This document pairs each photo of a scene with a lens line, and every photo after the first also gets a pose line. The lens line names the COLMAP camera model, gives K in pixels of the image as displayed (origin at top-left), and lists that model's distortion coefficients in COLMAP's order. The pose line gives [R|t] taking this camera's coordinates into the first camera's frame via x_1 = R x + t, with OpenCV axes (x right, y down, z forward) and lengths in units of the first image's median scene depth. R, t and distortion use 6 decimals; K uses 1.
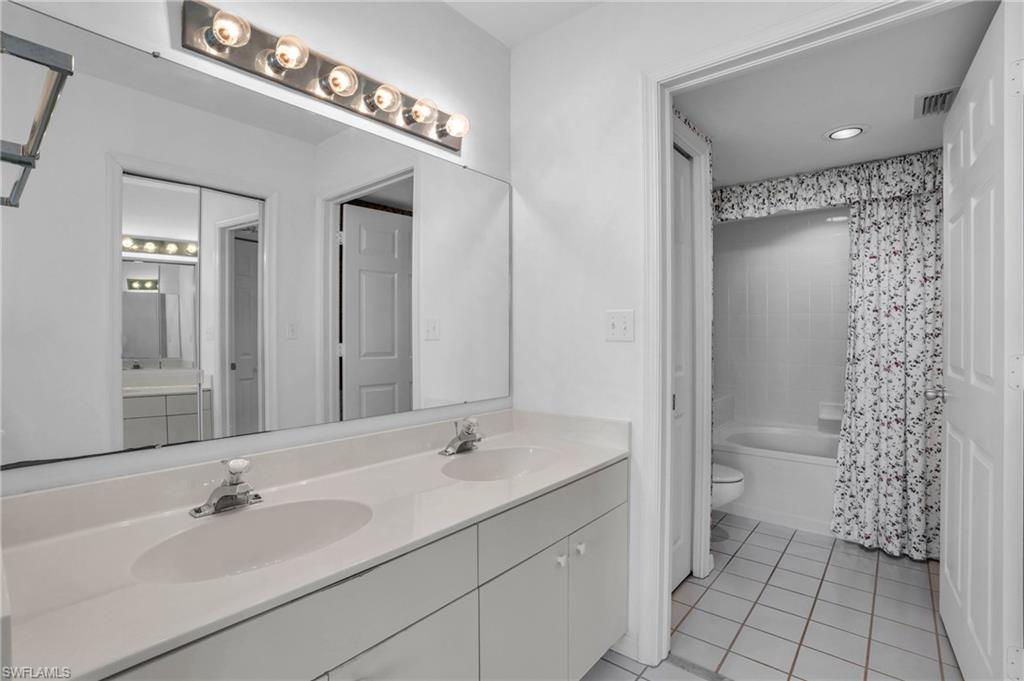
lens RADIAL K [[476.2, 0, 509.5], [0, 476.2, 336.3], [0, 0, 1]] dist [-0.064099, 0.022980]
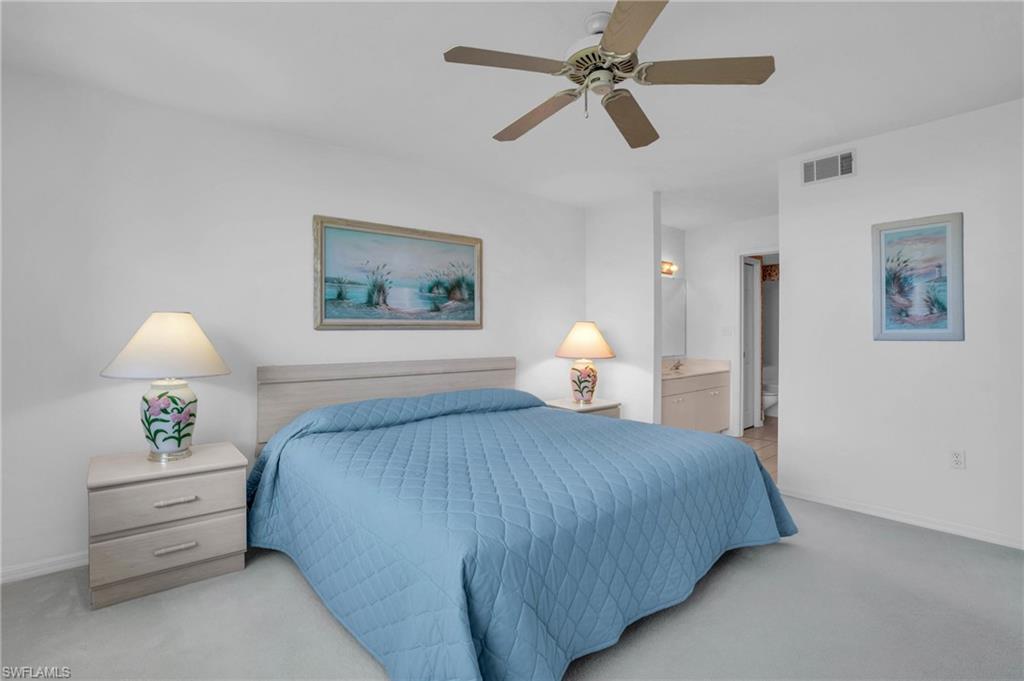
lens RADIAL K [[476.2, 0, 509.5], [0, 476.2, 336.3], [0, 0, 1]] dist [-0.064099, 0.022980]
pose [[0.988468, -0.002609, -0.151409, -0.655950], [0.003632, 0.999972, 0.006478, -0.008651], [0.151388, -0.006953, 0.988450, -2.113144]]
